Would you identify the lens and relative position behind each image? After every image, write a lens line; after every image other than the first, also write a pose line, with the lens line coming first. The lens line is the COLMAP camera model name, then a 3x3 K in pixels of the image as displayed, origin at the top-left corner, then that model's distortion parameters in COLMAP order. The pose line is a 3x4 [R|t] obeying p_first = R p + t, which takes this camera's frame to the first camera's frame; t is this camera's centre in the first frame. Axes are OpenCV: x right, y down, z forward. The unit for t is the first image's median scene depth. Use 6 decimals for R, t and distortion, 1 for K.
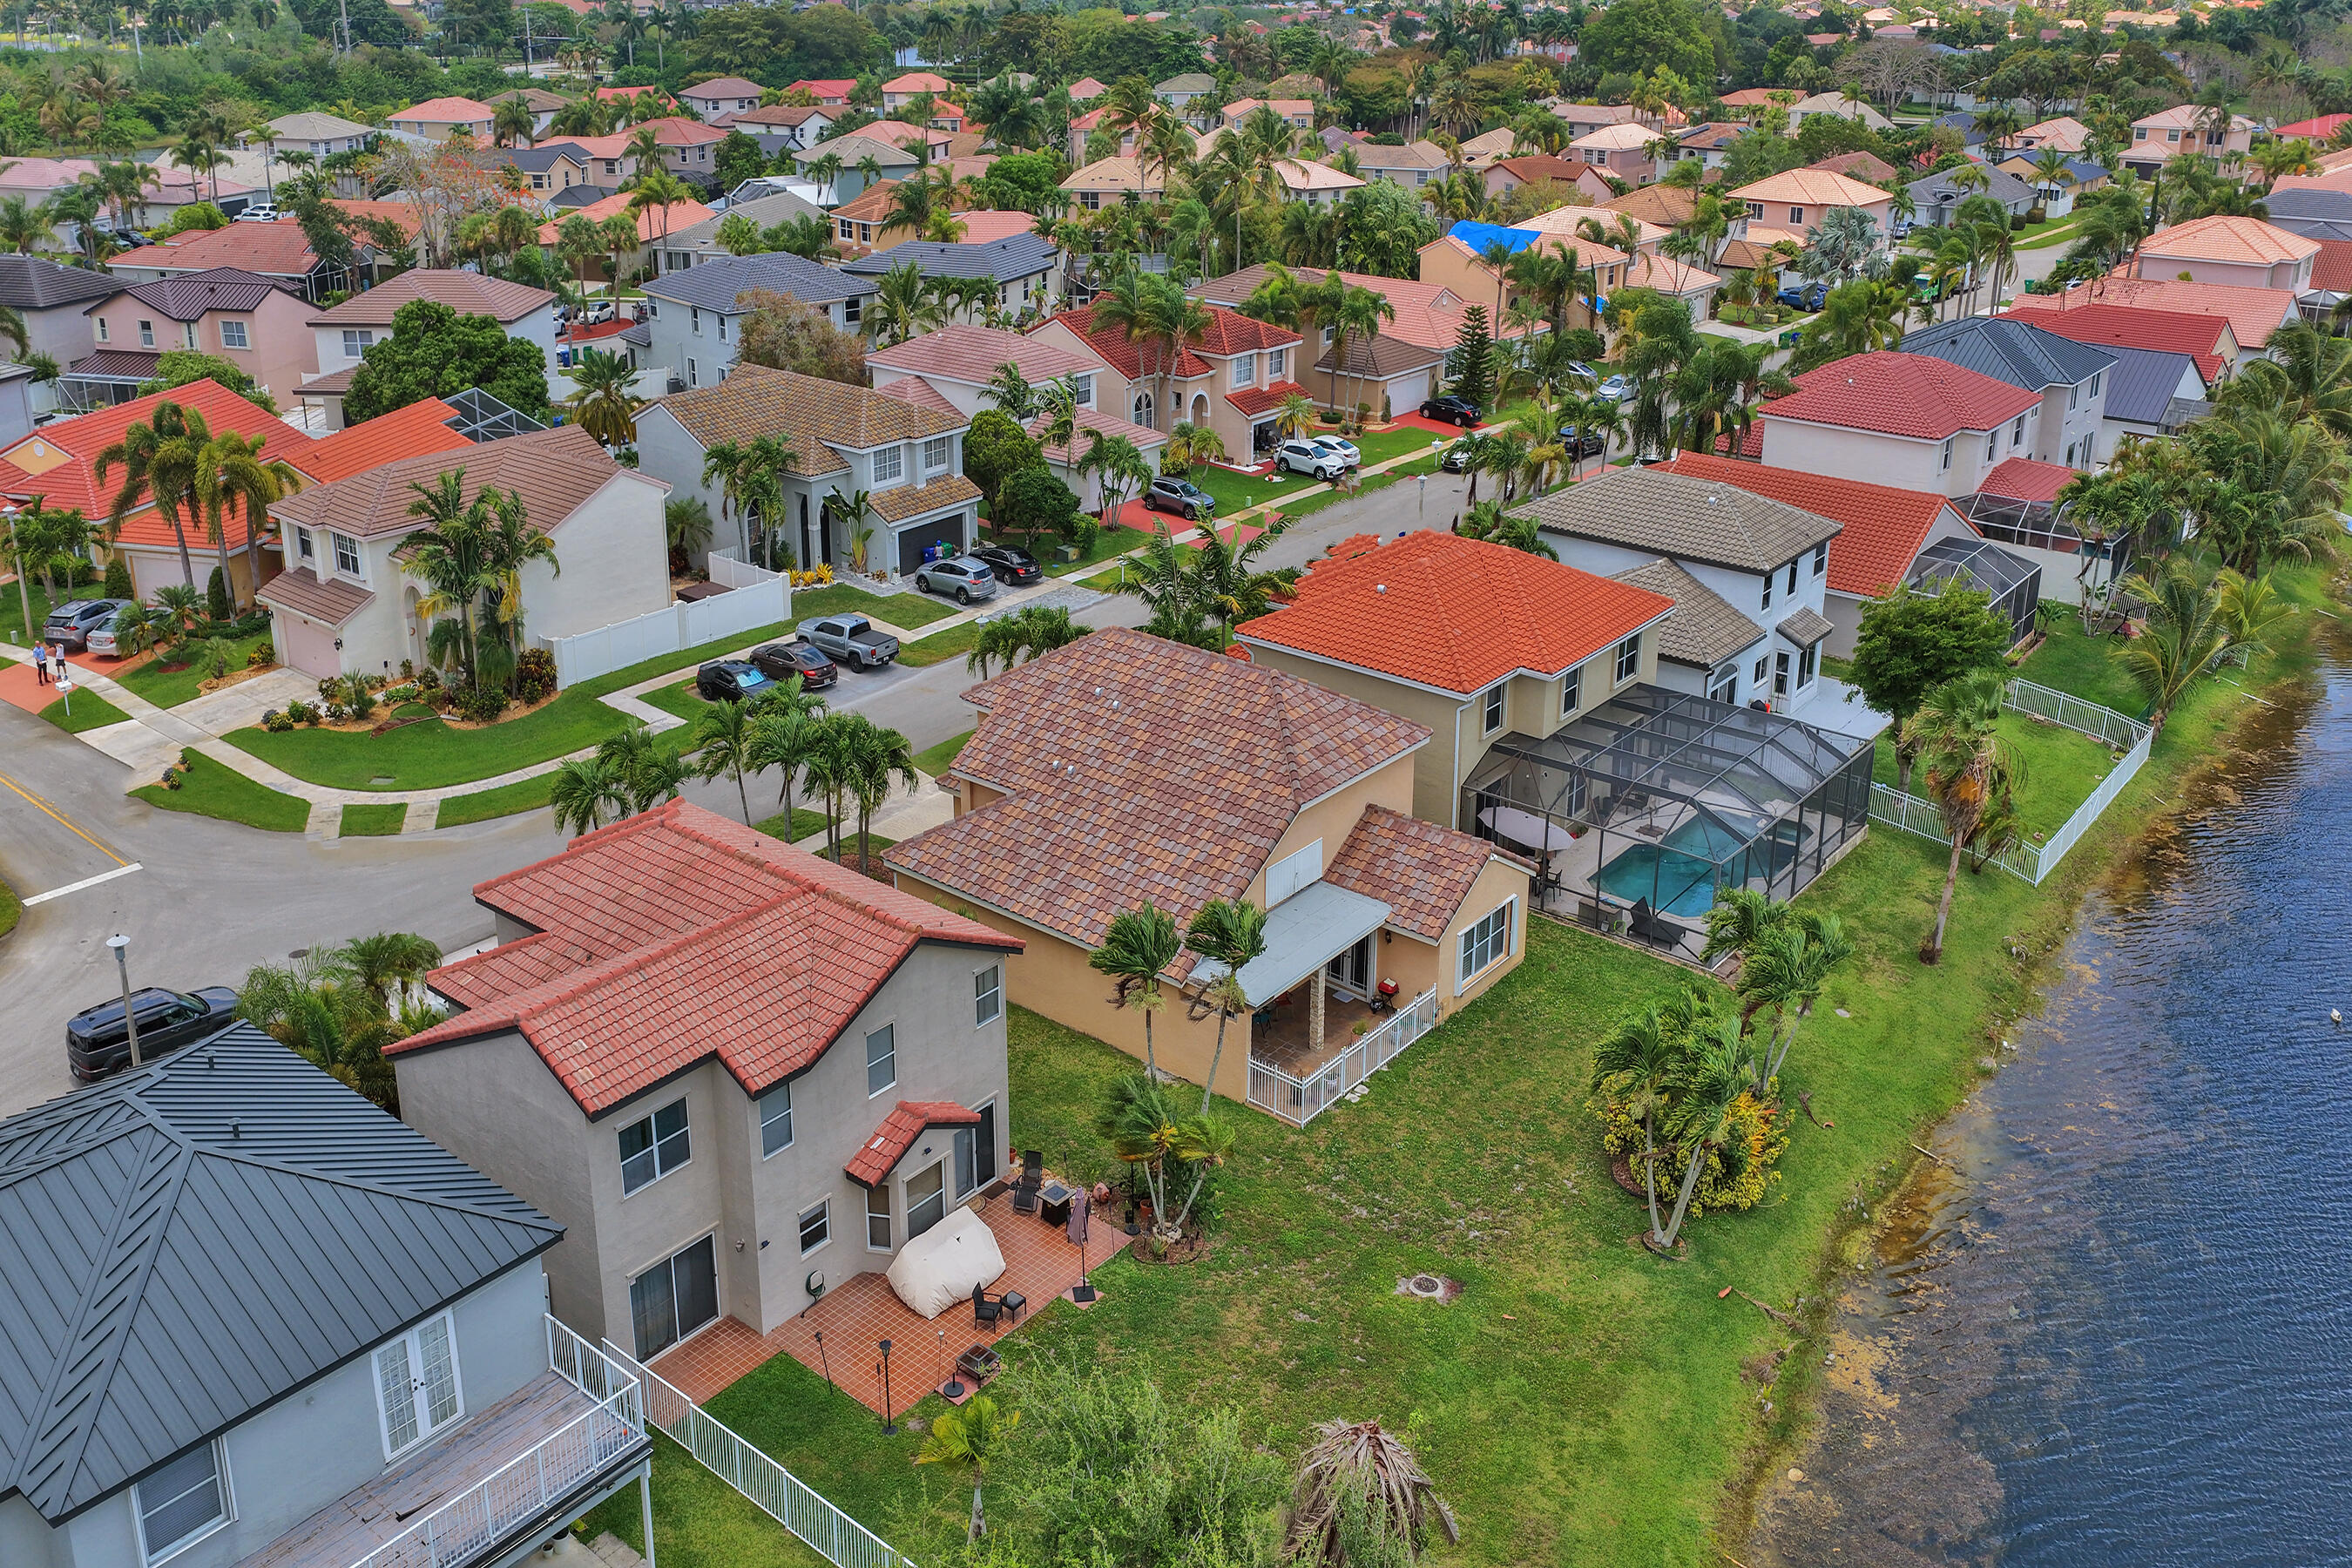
lens RADIAL K [[1971.1, 0, 1178.5], [0, 1971.1, 588.5], [0, 0, 1]] dist [-0.008663, 0.035583]
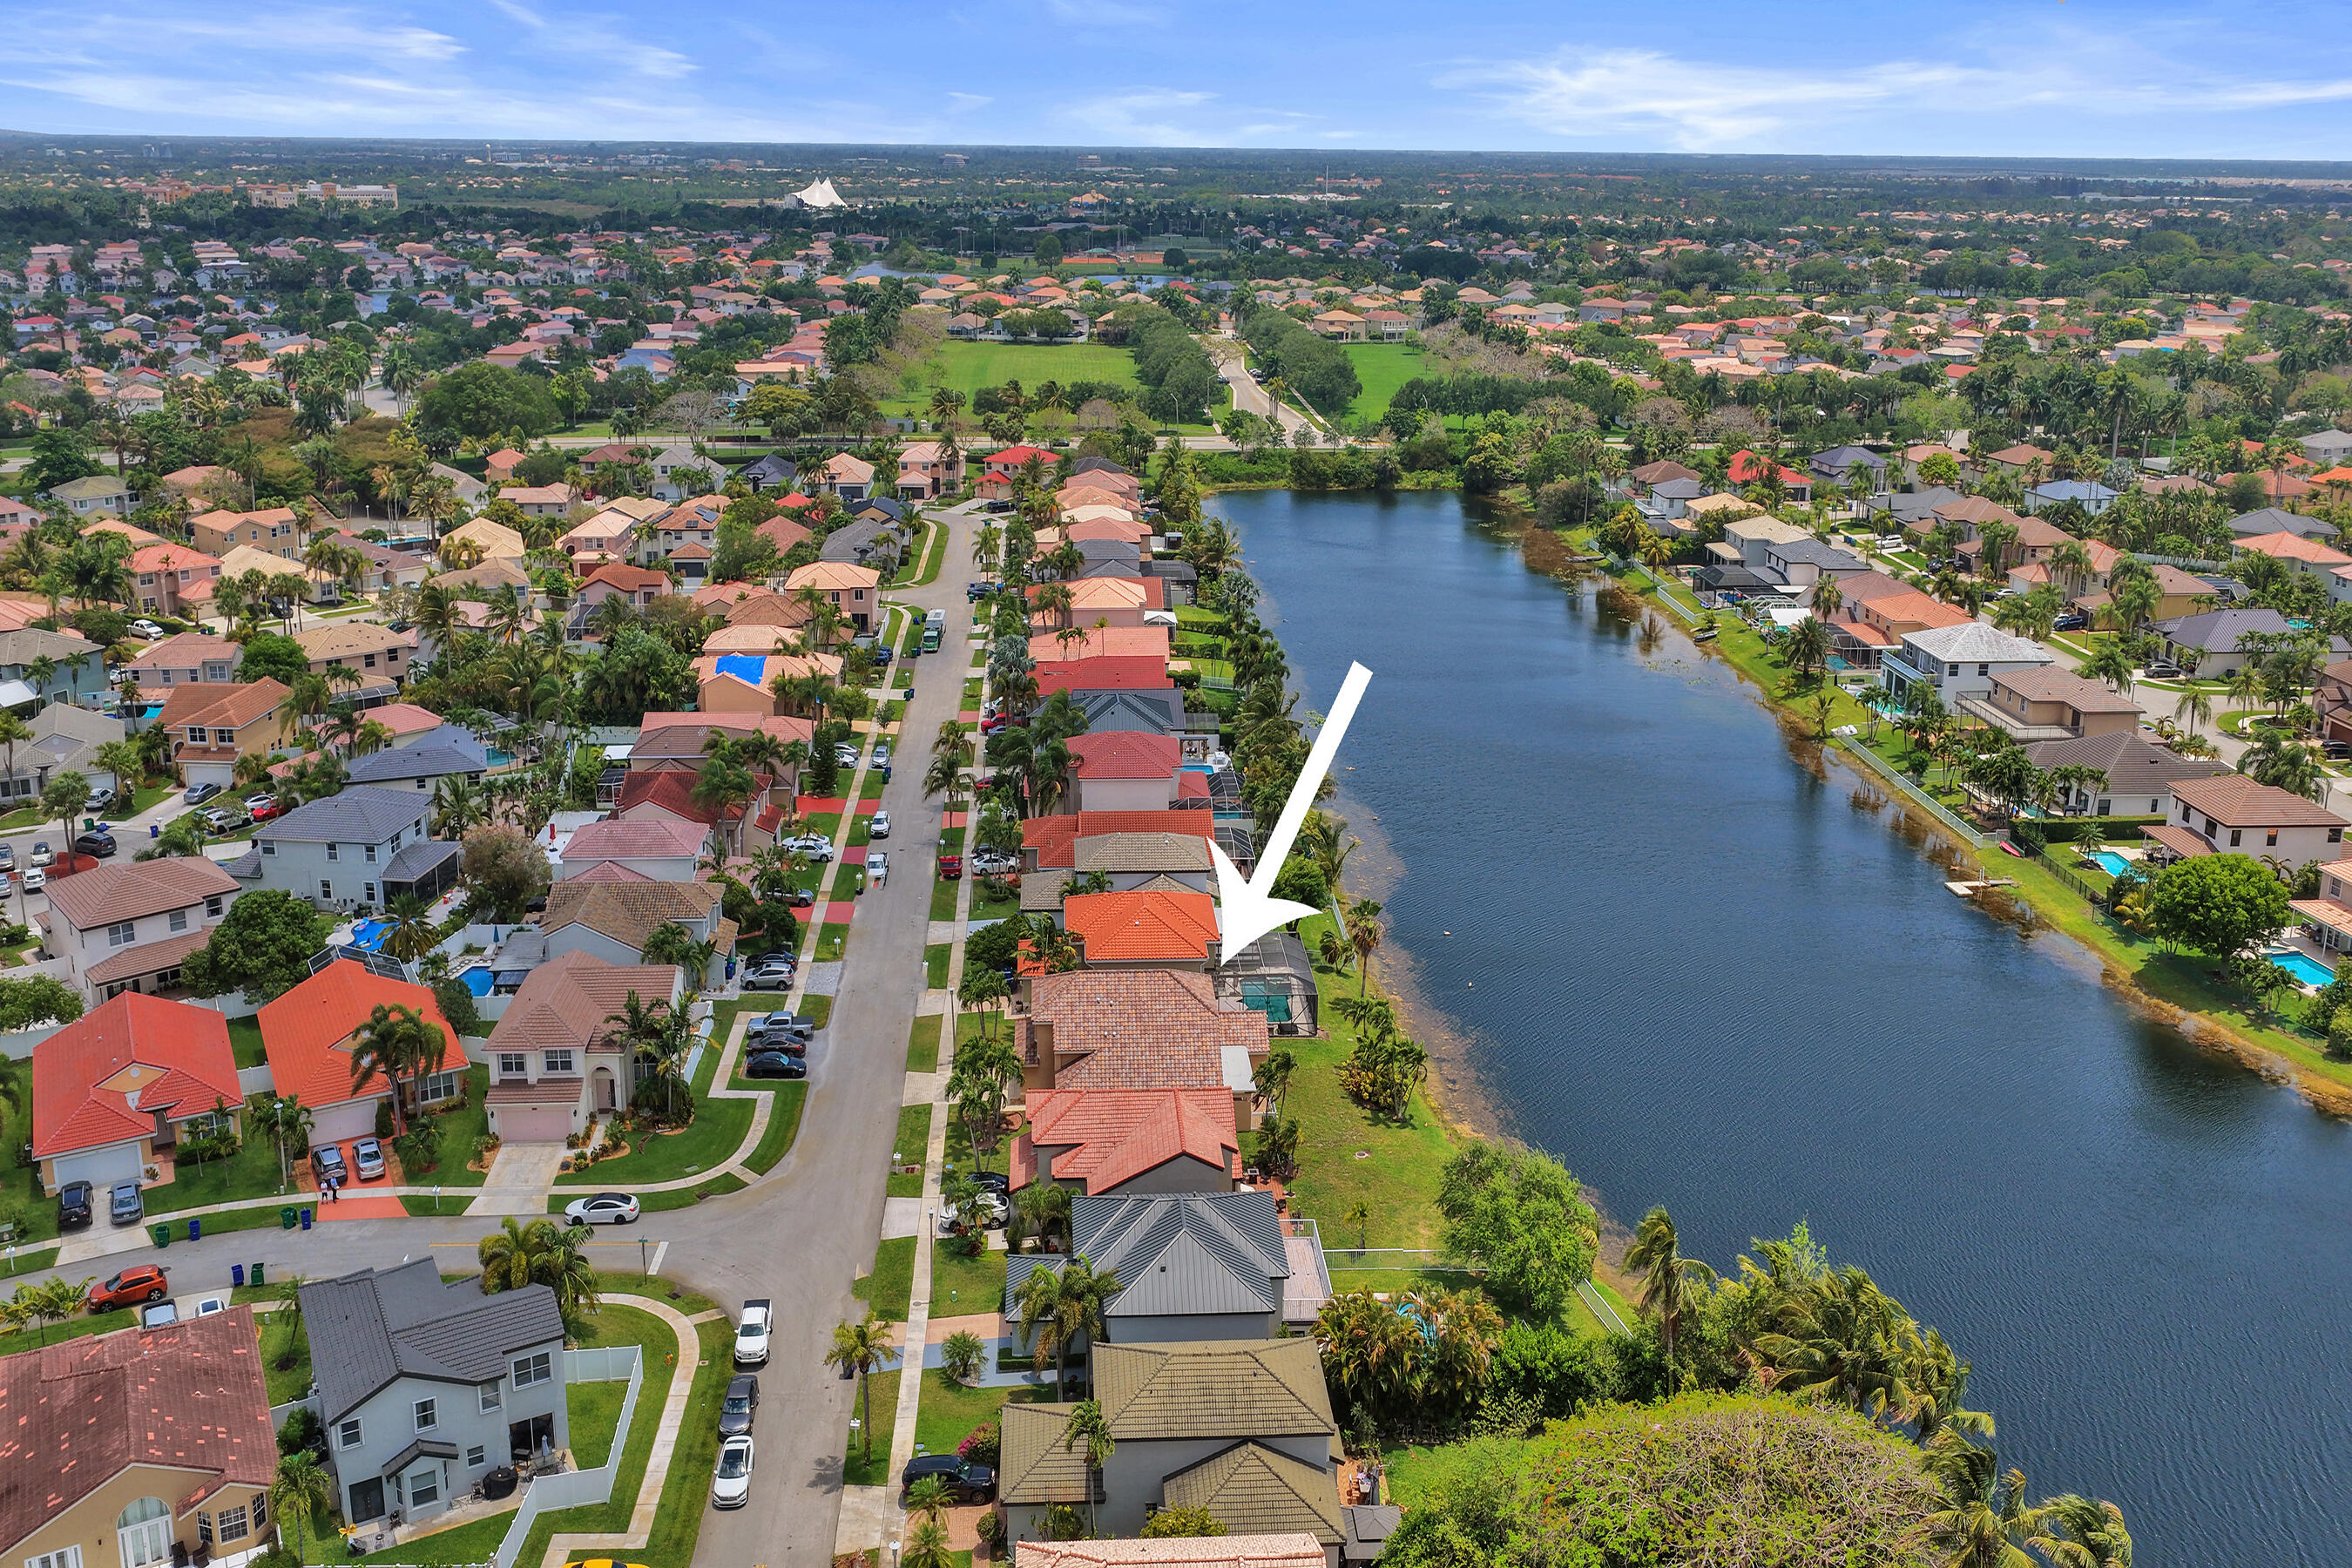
lens RADIAL K [[1936.3, 0, 1176.3], [0, 1936.3, 733.3], [0, 0, 1]] dist [0.004154, 0.007199]
pose [[0.735798, -0.195556, 0.648351, -1.047390], [0.204259, 0.976898, 0.062845, -0.285058], [-0.645662, 0.086190, 0.758744, -0.611449]]
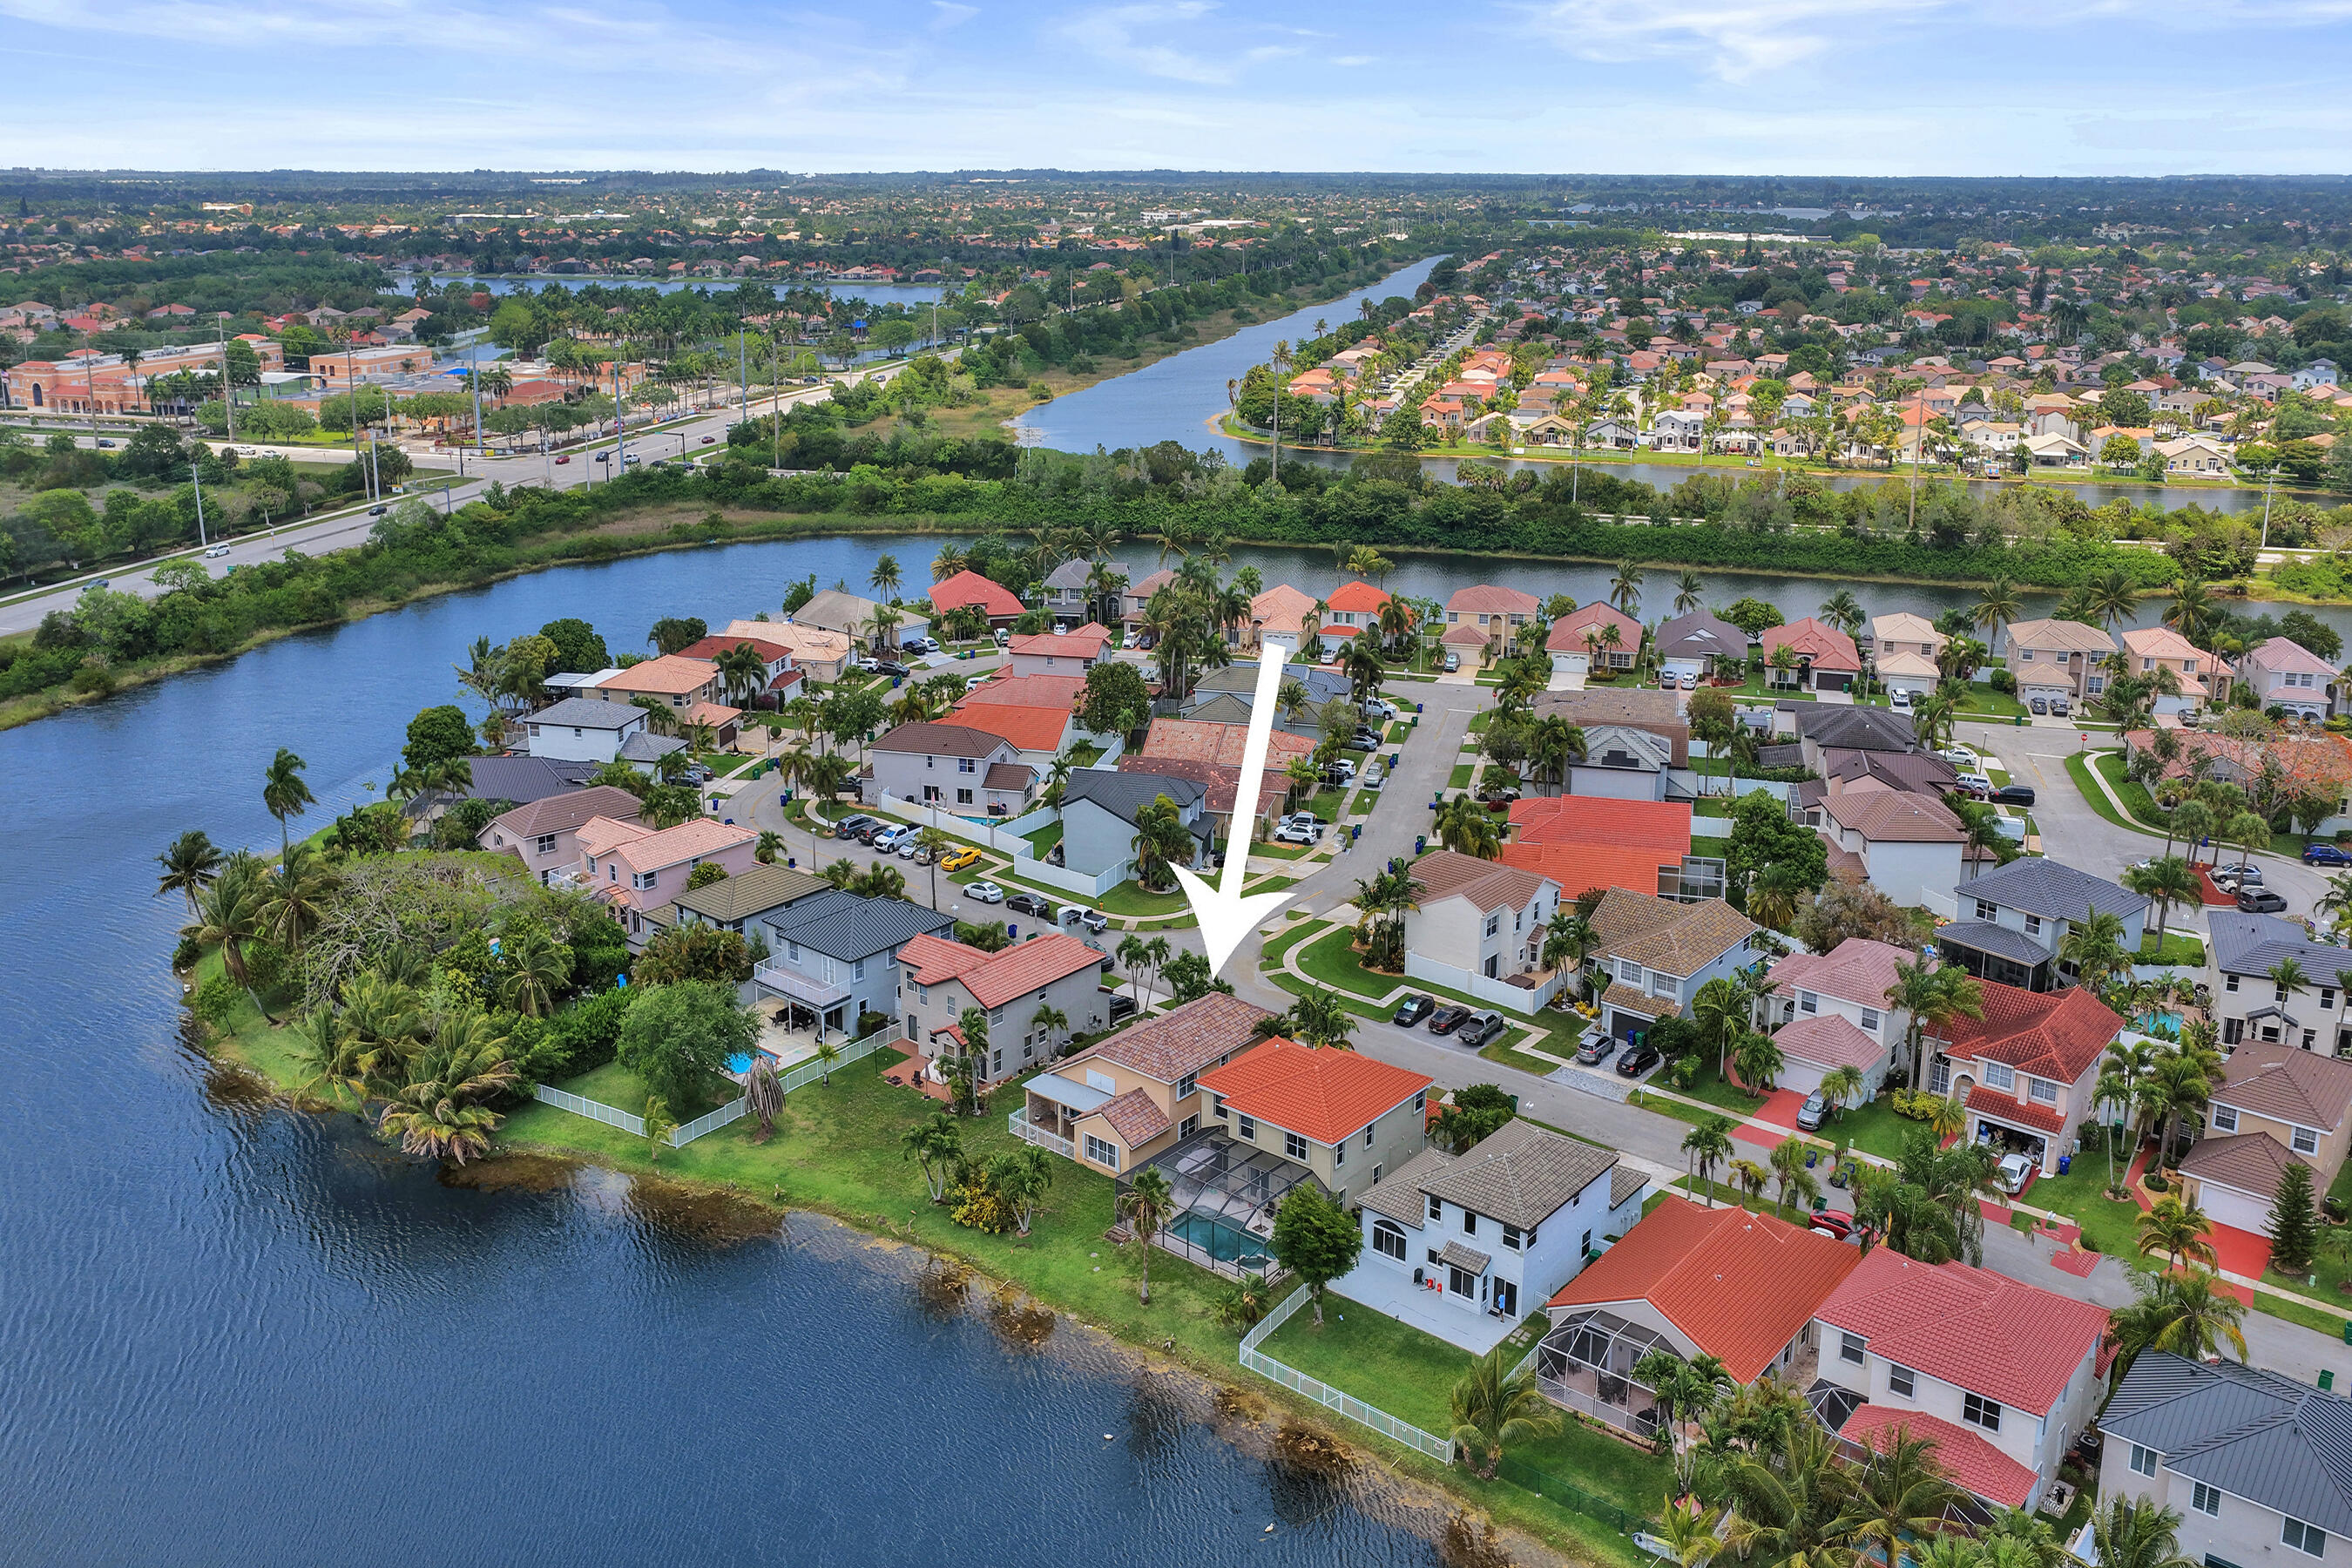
lens RADIAL K [[1951.2, 0, 1176.0], [0, 1951.2, 685.2], [0, 0, 1]] dist [0.002137, 0.010423]
pose [[-0.012869, 0.255153, -0.966815, 1.610473], [-0.316534, 0.916131, 0.245990, -0.661786], [0.948494, 0.309195, 0.068975, 0.535944]]
